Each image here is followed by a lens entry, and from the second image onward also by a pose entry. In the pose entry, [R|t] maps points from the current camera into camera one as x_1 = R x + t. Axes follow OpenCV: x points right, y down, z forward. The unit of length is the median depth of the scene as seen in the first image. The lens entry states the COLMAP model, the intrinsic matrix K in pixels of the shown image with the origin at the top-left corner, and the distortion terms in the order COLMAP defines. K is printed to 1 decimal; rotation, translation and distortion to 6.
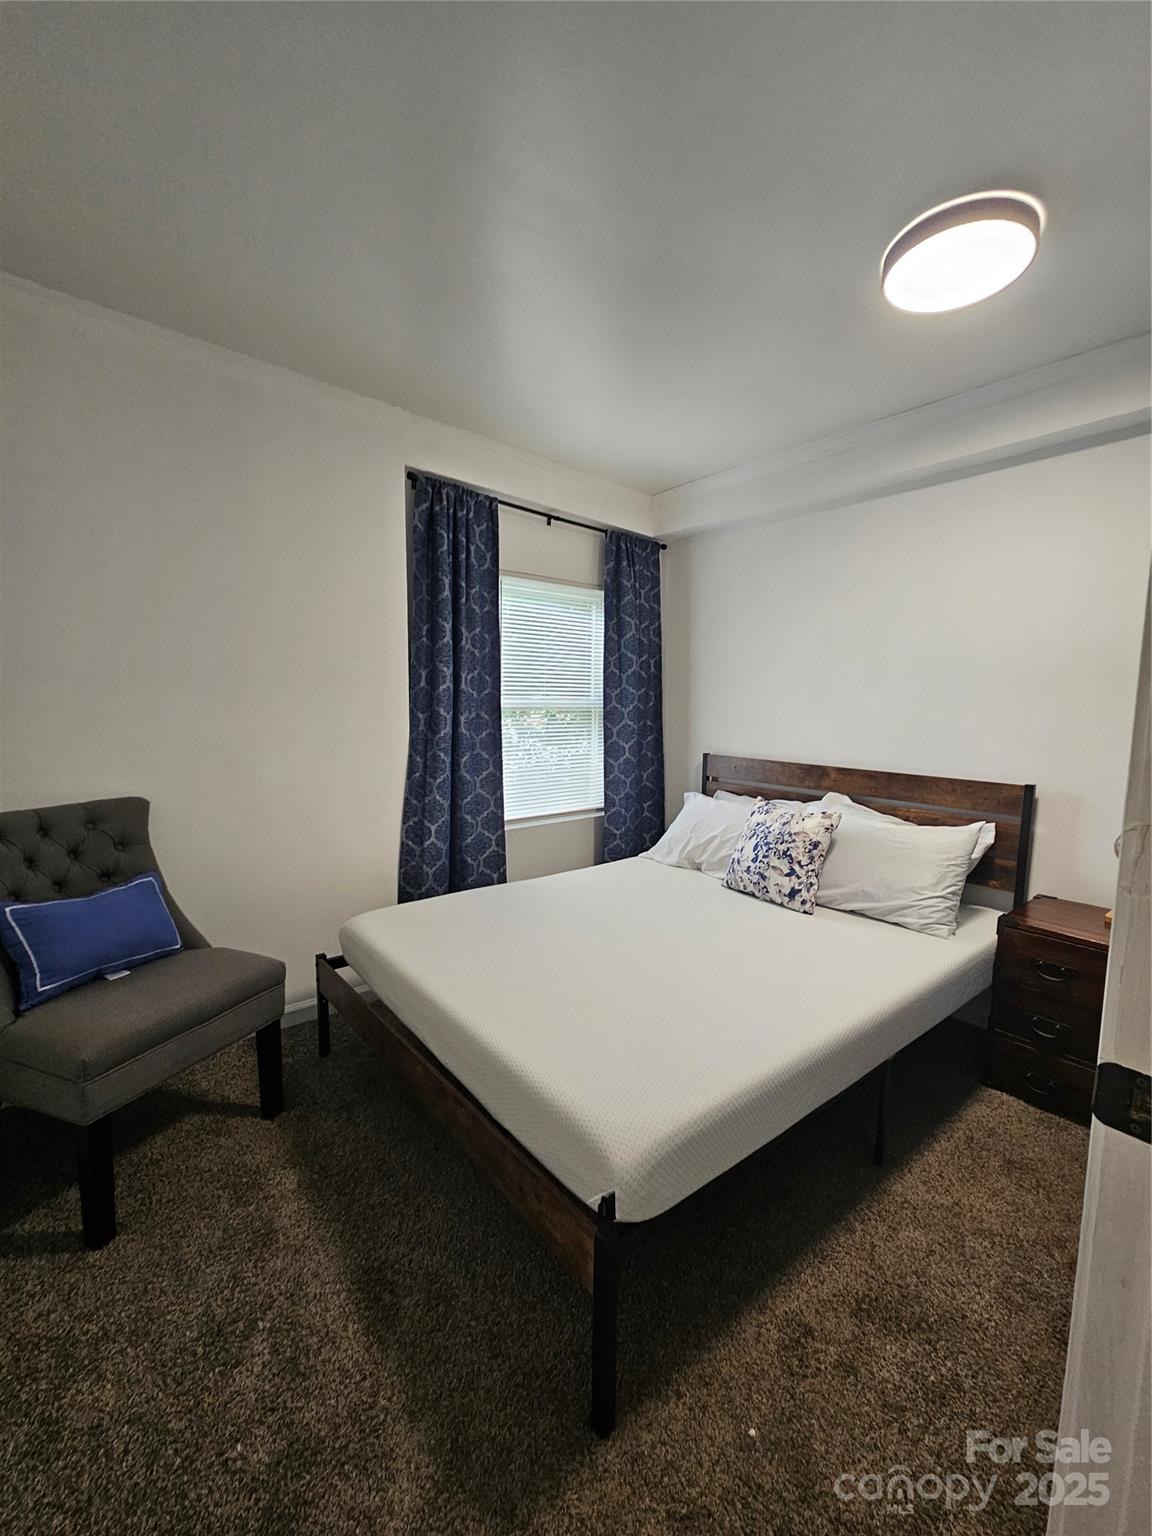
lens RADIAL K [[635.1, 0, 579.6], [0, 635.1, 768.8], [0, 0, 1]] dist [0.000694, 0.000067]
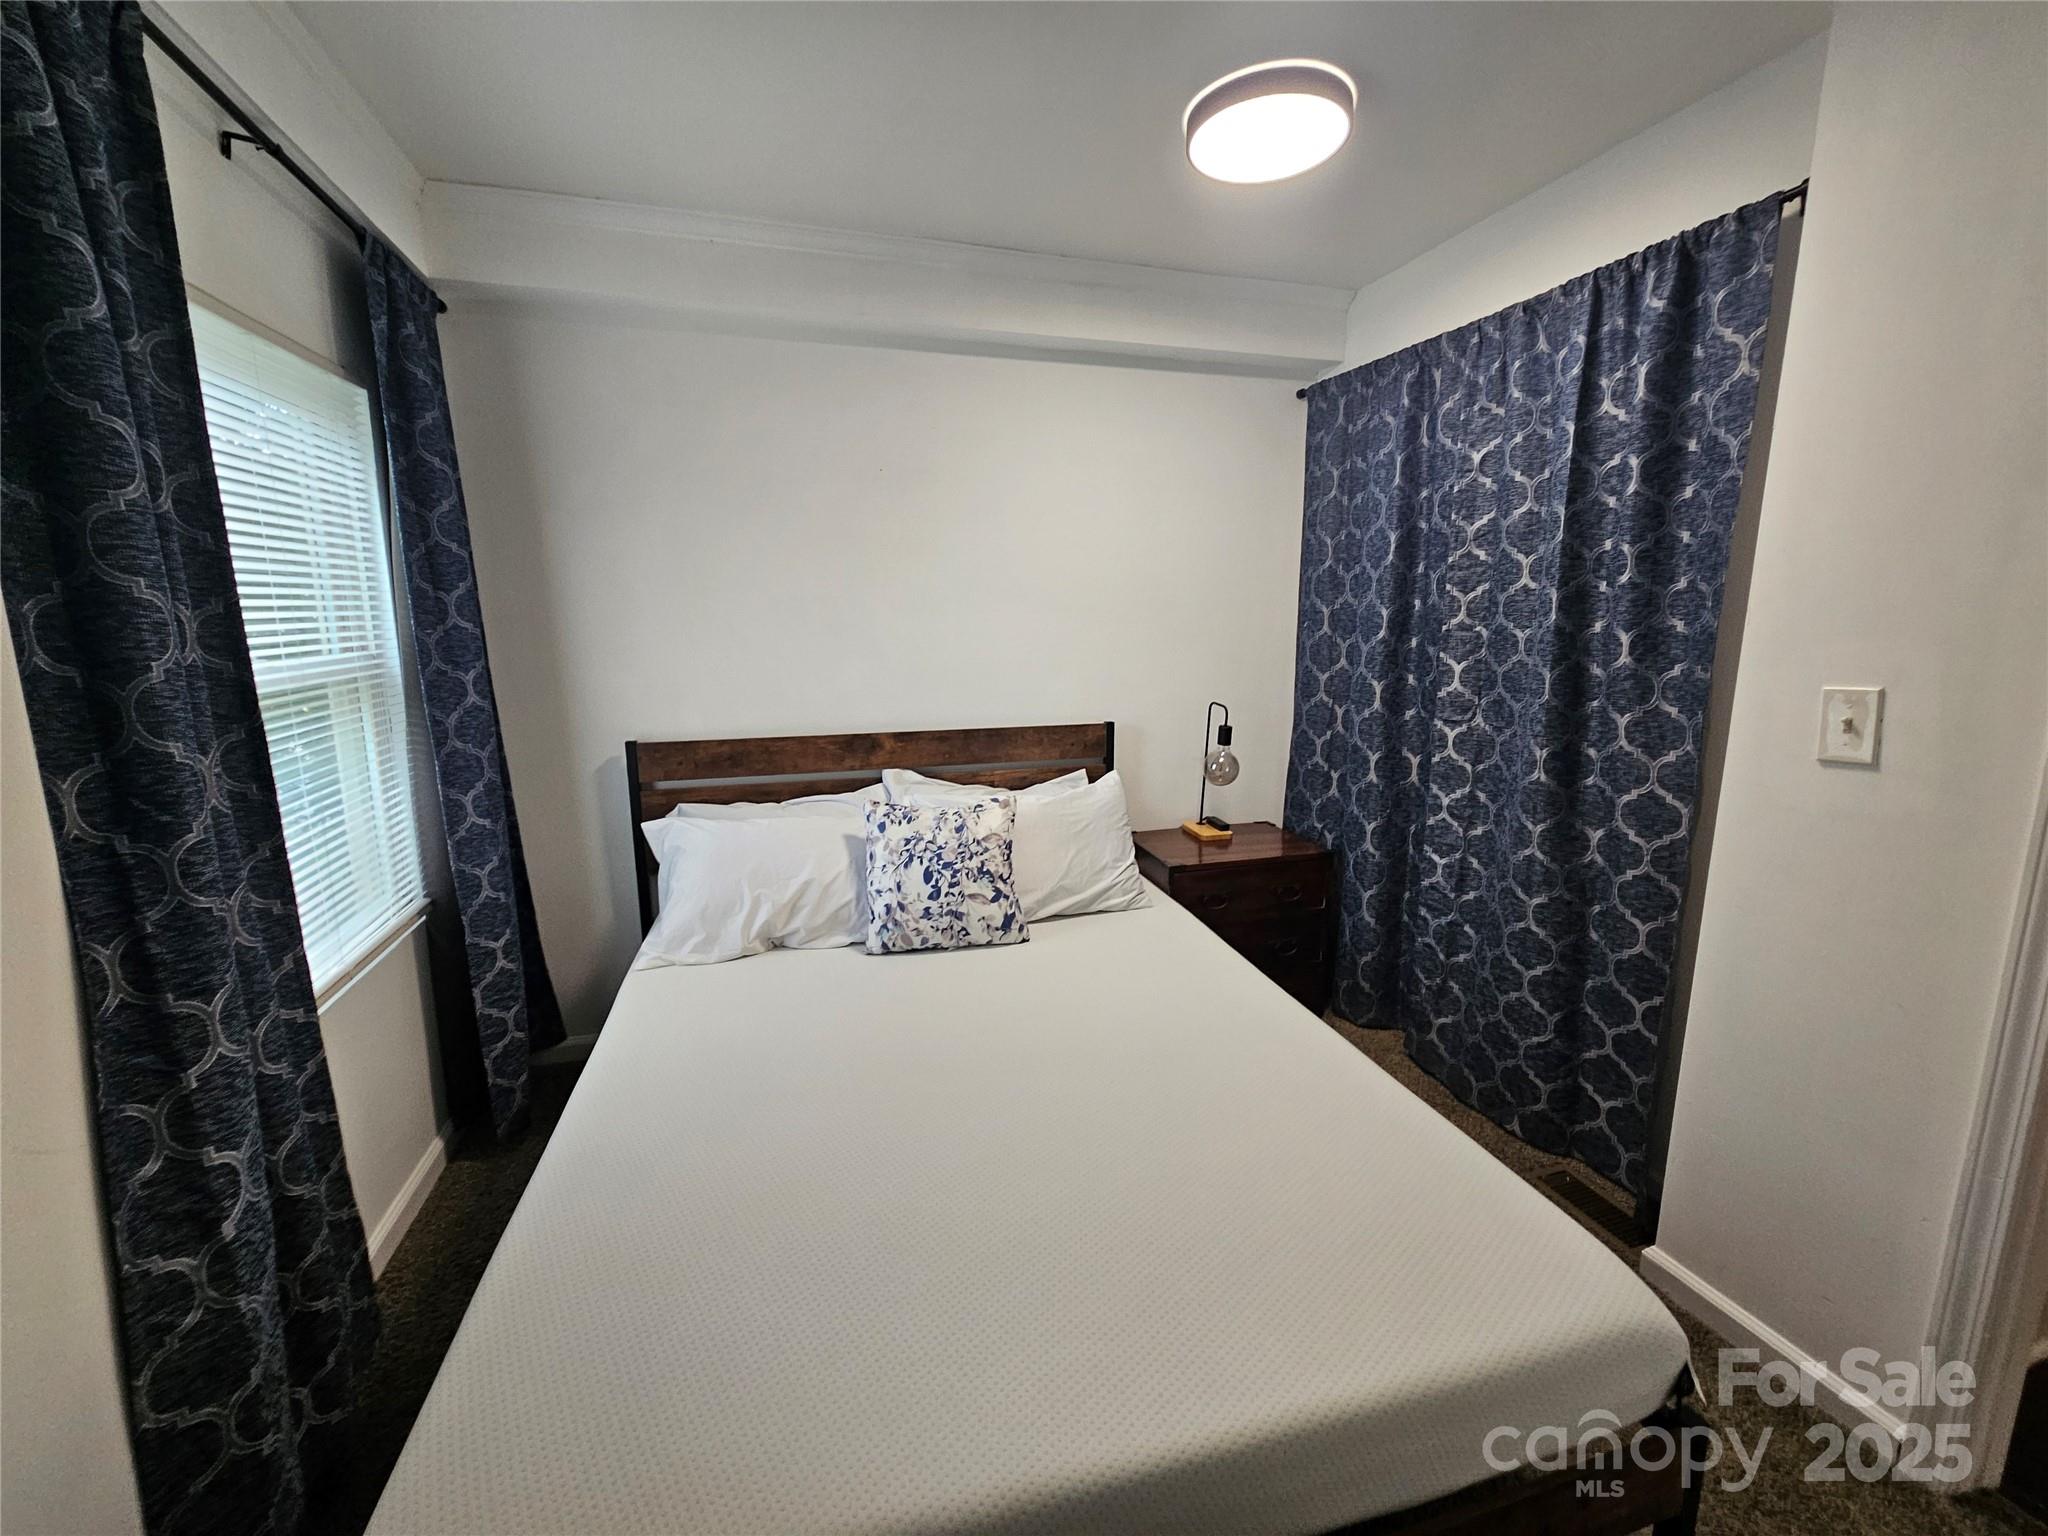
lens RADIAL K [[846.8, 0, 1024.7], [0, 846.8, 754.6], [0, 0, 1]] dist [0.000694, 0.000067]
pose [[0.384985, -0.177162, 0.905759, -0.451610], [0.107390, 0.983336, 0.146690, -0.116330], [-0.916654, 0.040796, 0.397595, 0.570085]]
